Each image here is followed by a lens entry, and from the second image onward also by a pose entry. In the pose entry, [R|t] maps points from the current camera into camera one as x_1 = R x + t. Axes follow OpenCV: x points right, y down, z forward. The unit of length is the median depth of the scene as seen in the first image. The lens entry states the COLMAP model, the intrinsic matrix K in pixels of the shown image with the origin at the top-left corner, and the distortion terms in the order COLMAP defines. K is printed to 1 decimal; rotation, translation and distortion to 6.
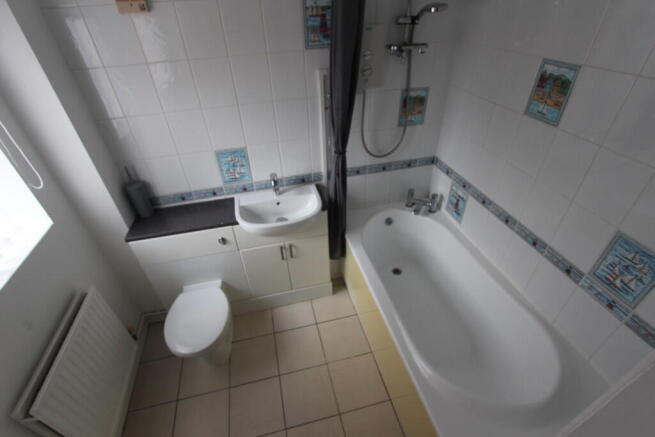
lens RADIAL K [[300.2, 0, 327.4], [0, 300.2, 222.4], [0, 0, 1]] dist [-0.011243, 0.002290]
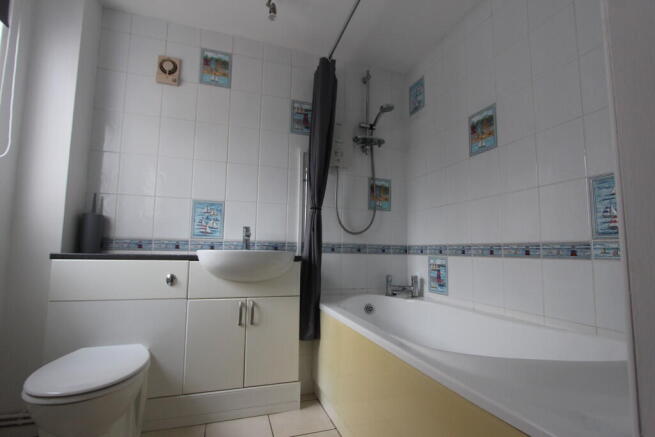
lens RADIAL K [[300.2, 0, 326.1], [0, 300.2, 224.1], [0, 0, 1]] dist [-0.011243, 0.002290]
pose [[0.995958, 0.052523, 0.072868, 0.004186], [0.008746, 0.750664, -0.660626, 0.478735], [-0.089398, 0.658593, 0.747171, 0.244729]]
